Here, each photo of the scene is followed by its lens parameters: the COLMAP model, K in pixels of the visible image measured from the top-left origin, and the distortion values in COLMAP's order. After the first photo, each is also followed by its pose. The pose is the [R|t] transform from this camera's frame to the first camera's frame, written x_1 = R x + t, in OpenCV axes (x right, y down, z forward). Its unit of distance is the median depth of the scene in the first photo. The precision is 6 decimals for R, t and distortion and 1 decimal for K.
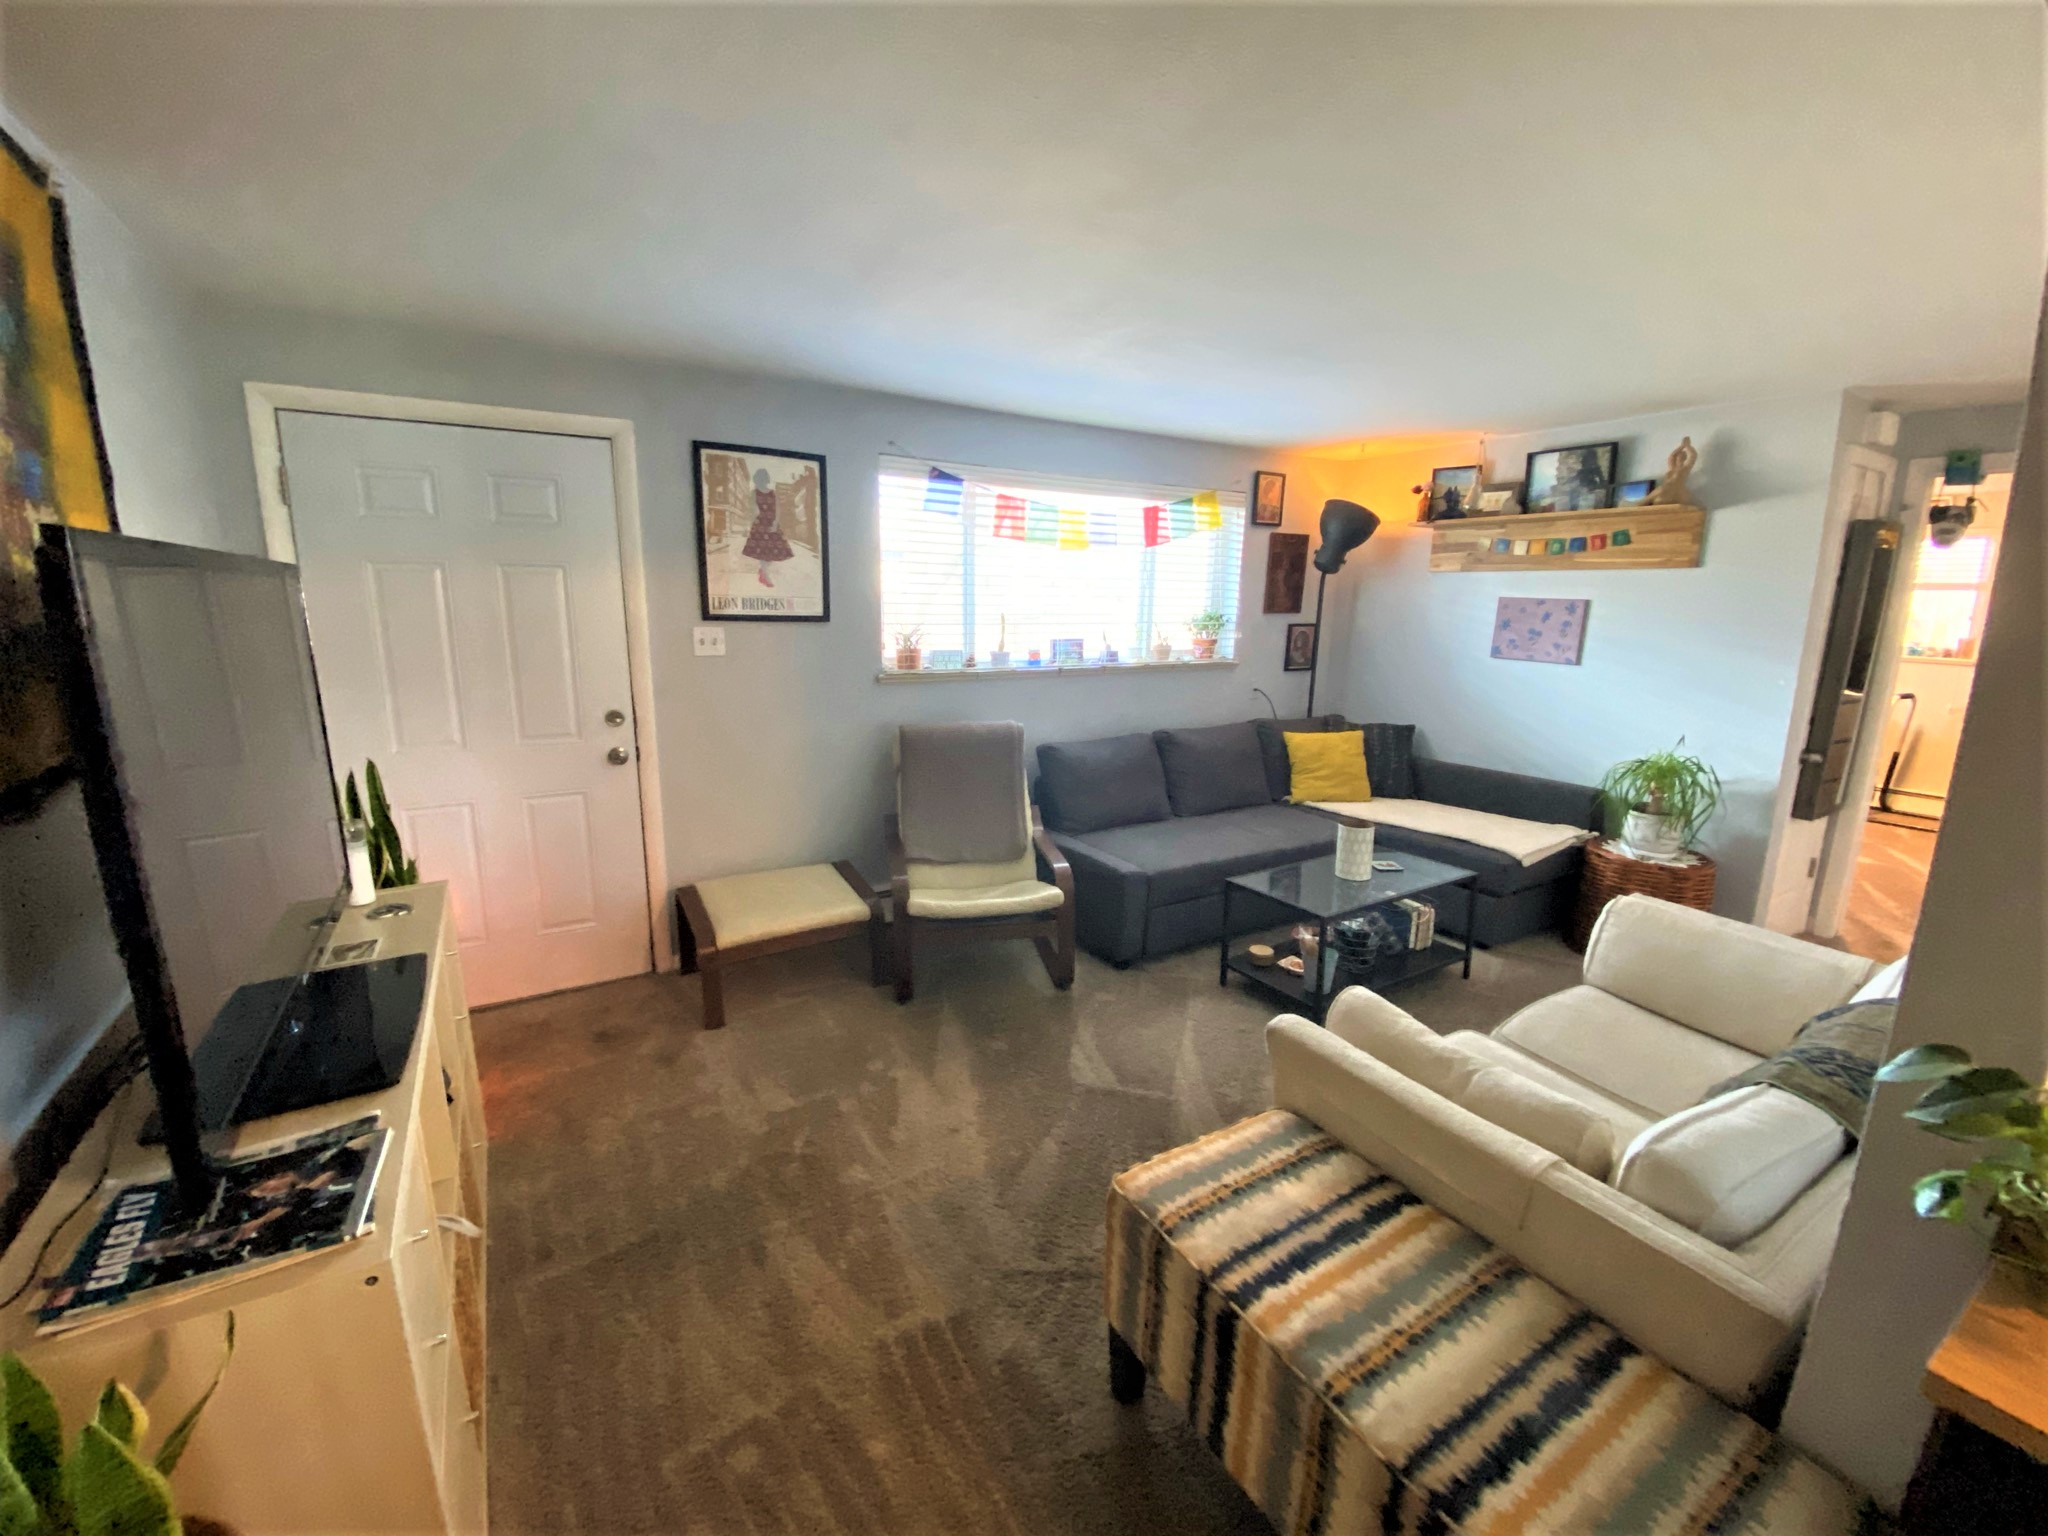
lens RADIAL K [[825.8, 0, 1014.5], [0, 825.8, 755.7], [0, 0, 1]] dist [0.027180, -0.024622]
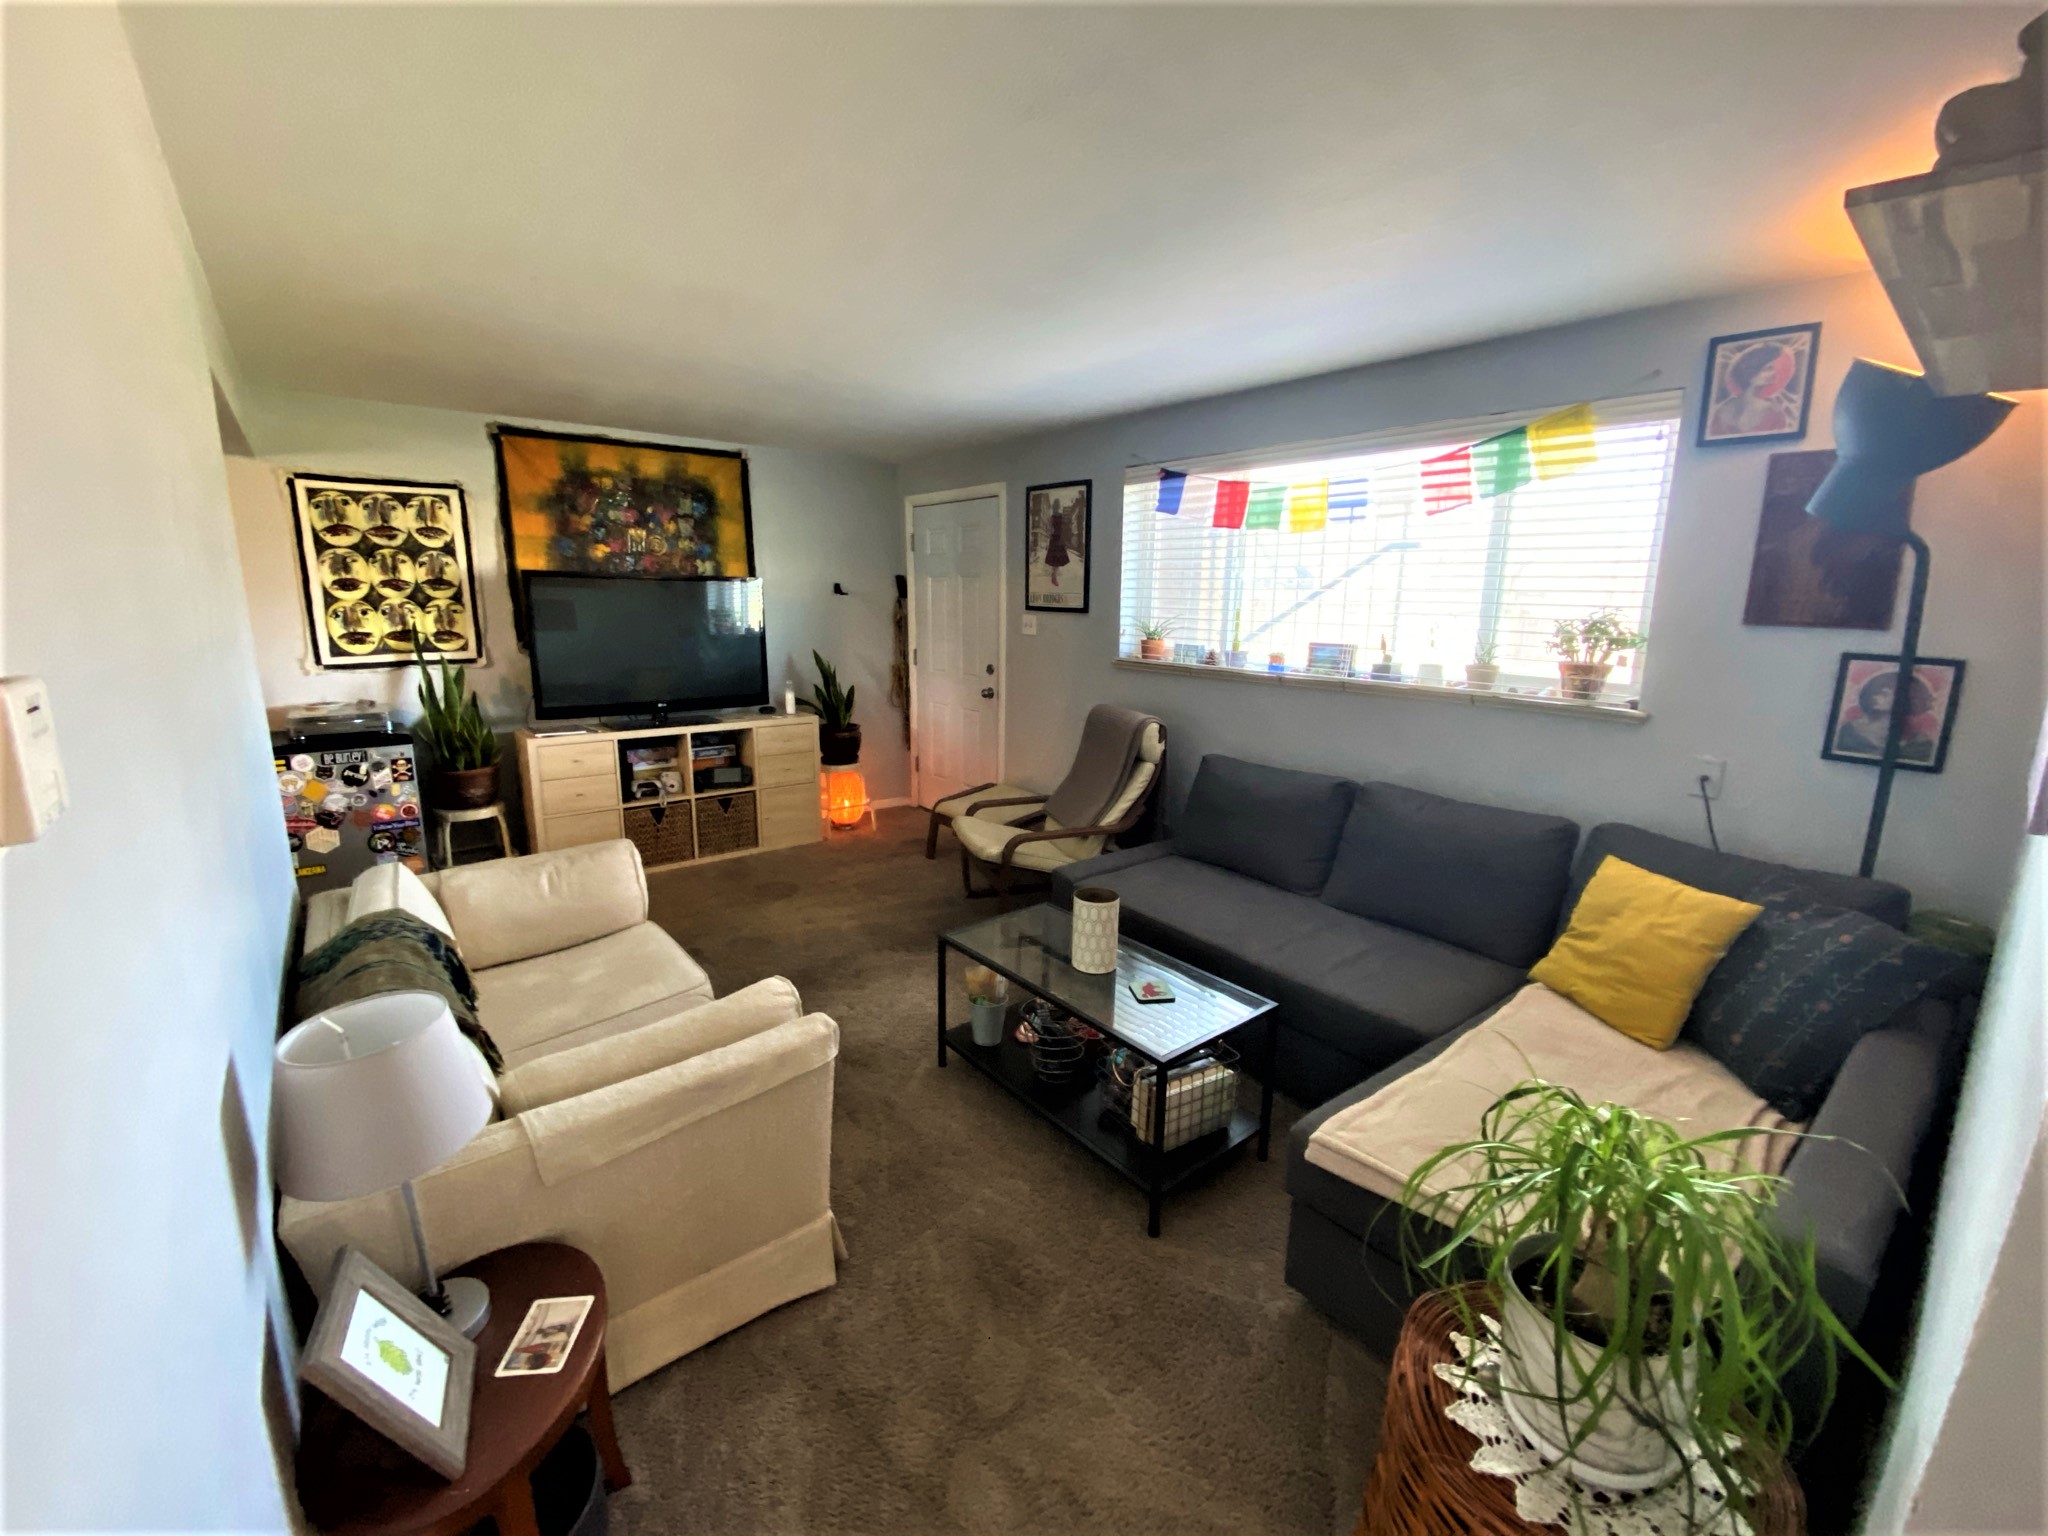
lens RADIAL K [[834.4, 0, 1024.0], [0, 834.4, 768.0], [0, 0, 1]] dist [0.000137, -0.025806]
pose [[0.124895, 0.190775, -0.973656, 0.998796], [-0.192724, 0.967313, 0.164811, -0.122221], [0.973272, 0.167063, 0.157579, 0.732554]]
